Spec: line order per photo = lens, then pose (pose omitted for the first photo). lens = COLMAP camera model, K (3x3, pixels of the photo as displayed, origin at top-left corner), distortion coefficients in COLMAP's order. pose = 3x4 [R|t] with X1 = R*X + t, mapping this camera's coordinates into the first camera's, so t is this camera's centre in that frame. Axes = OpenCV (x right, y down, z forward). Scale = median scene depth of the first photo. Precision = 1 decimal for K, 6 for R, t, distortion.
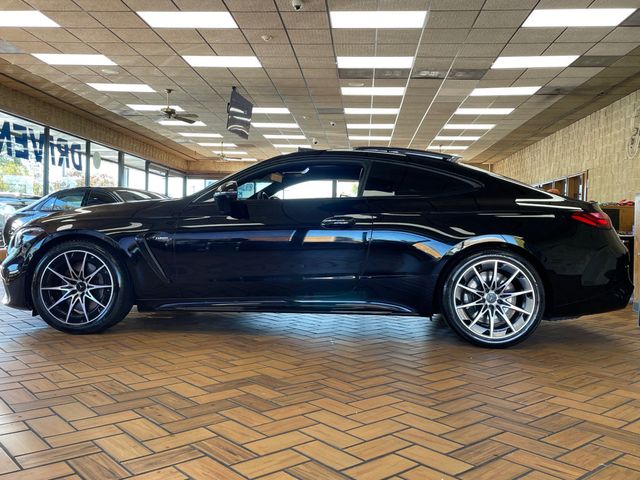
lens RADIAL K [[580.4, 0, 320.0], [0, 580.4, 240.0], [0, 0, 1]] dist [0.003468, 0.001437]
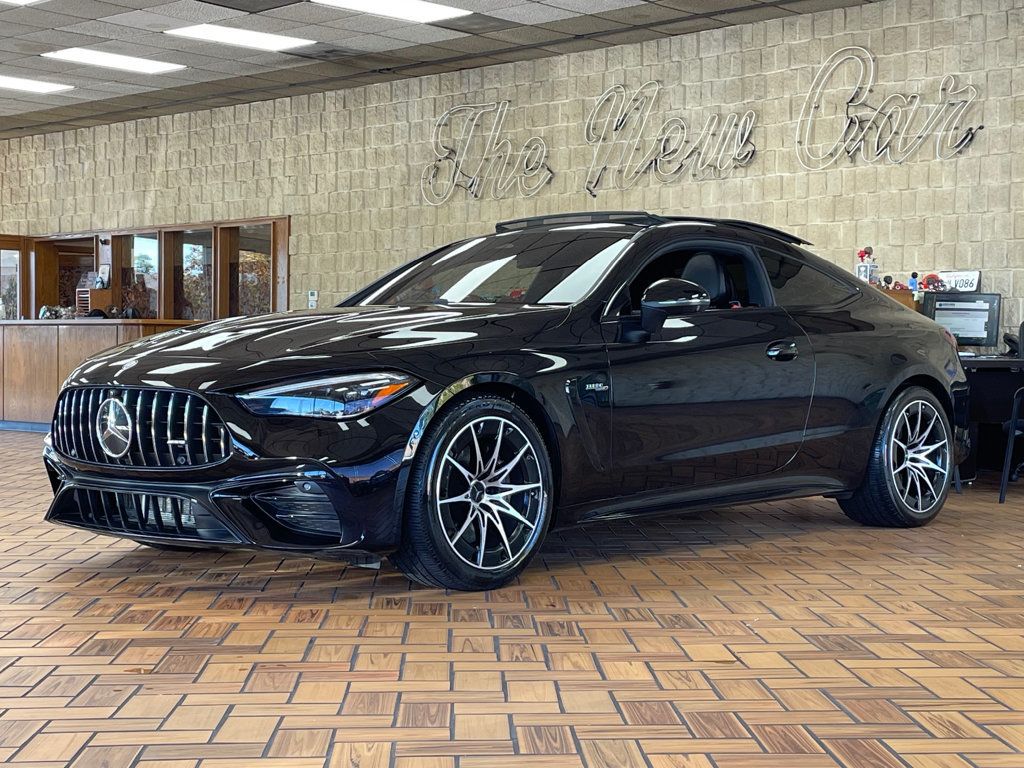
lens RADIAL K [[1639.3, 0, 512.0], [0, 1639.3, 384.0], [0, 0, 1]] dist [0.147683, -0.099575]
pose [[0.618454, -0.031497, 0.785190, -1.481643], [0.021043, 0.999502, 0.023520, -0.041182], [-0.785539, 0.001977, 0.618809, 0.136123]]
